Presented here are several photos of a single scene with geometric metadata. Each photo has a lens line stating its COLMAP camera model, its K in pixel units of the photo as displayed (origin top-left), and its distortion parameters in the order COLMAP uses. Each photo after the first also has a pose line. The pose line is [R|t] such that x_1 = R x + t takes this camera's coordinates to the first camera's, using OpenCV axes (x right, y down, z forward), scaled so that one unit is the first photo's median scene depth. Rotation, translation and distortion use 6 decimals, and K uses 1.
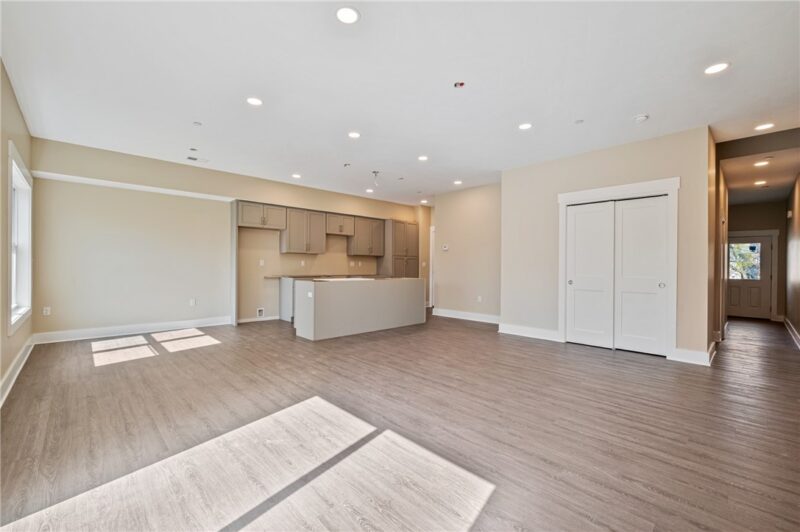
lens RADIAL K [[336.9, 0, 399.0], [0, 336.9, 263.9], [0, 0, 1]] dist [0.001381, 0.000097]
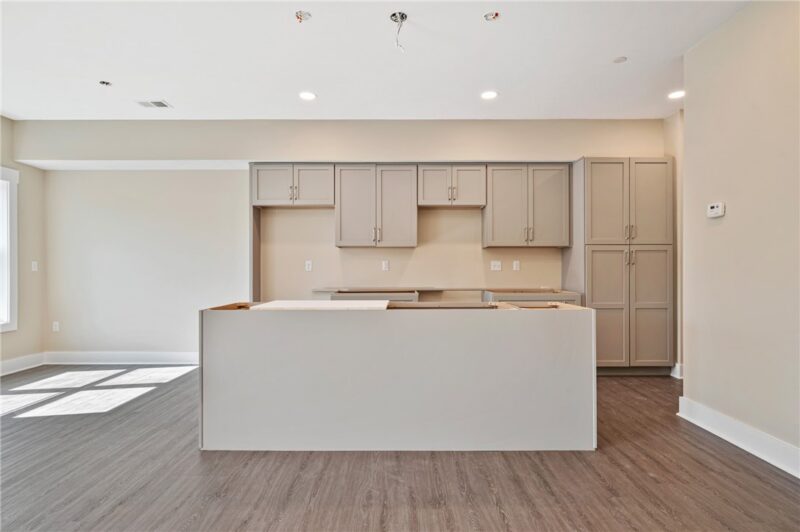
lens RADIAL K [[415.9, 0, 398.0], [0, 415.9, 266.3], [0, 0, 1]] dist [0.000031, -0.002828]
pose [[0.723204, -0.012336, -0.690524, 0.193709], [0.011317, 0.999918, -0.006010, 0.003401], [0.690542, -0.003469, 0.723284, 0.539891]]
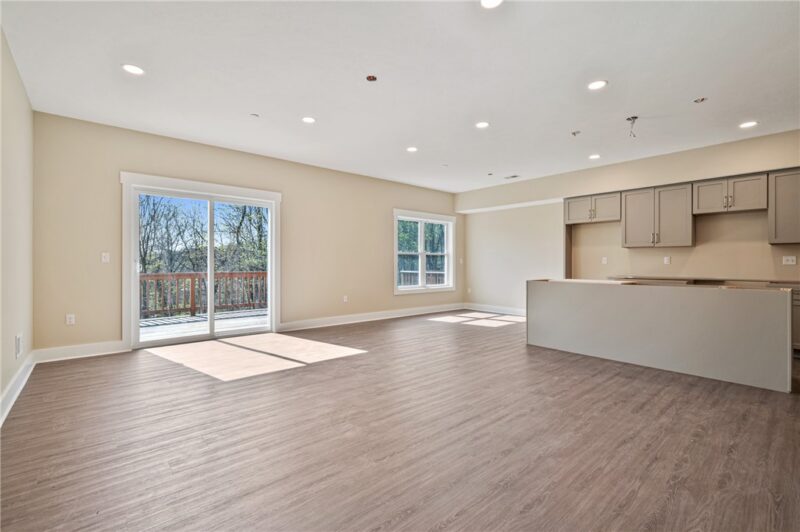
lens RADIAL K [[356.2, 0, 403.2], [0, 356.2, 262.2], [0, 0, 1]] dist [-0.003176, -0.000116]
pose [[-0.040345, -0.011044, -0.999125, 0.505117], [0.002740, 0.999934, -0.011164, 0.008835], [0.999182, -0.003188, -0.040312, 0.474132]]
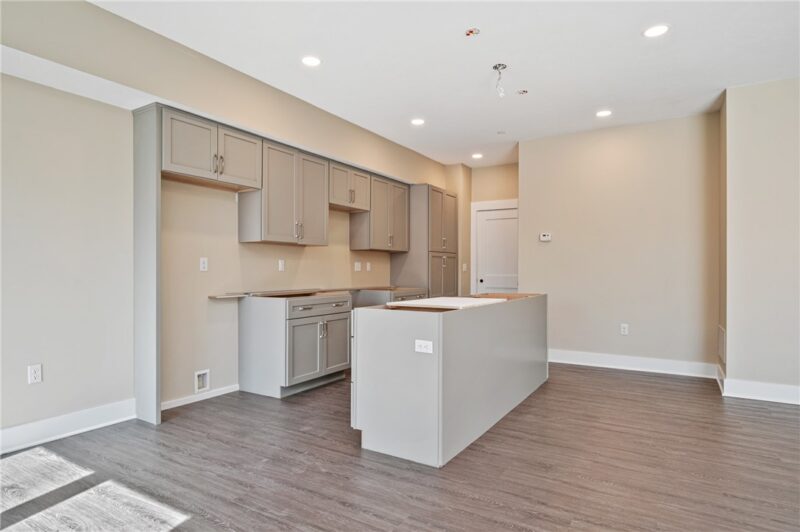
lens RADIAL K [[453.5, 0, 400.1], [0, 453.5, 268.8], [0, 0, 1]] dist [-0.001084, 0.000137]
pose [[0.966494, -0.004264, 0.256656, -0.290711], [0.002936, 0.999980, 0.005557, 0.000008], [-0.256674, -0.004617, 0.966487, 0.350261]]
